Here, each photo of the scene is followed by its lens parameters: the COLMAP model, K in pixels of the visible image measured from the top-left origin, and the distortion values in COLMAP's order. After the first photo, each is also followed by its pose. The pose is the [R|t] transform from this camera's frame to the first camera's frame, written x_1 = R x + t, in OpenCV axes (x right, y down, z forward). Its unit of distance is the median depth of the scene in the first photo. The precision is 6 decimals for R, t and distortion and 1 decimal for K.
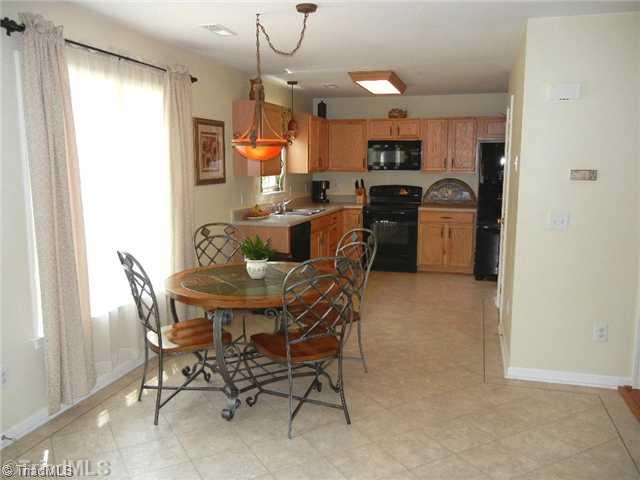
lens RADIAL K [[556.8, 0, 318.8], [0, 556.8, 240.2], [0, 0, 1]] dist [0.003428, 0.016571]
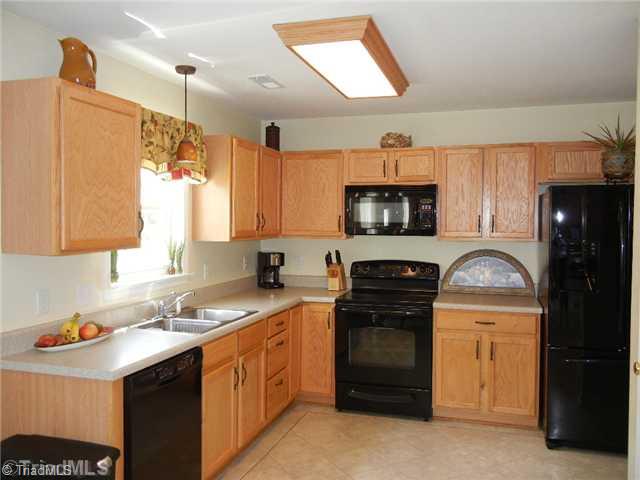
lens RADIAL K [[556.8, 0, 320.7], [0, 556.8, 238.5], [0, 0, 1]] dist [0.003428, 0.016571]
pose [[0.999699, 0.004645, -0.024090, 0.076186], [-0.007222, 0.994123, -0.108013, -0.059415], [0.023447, 0.108155, 0.993858, 0.420610]]
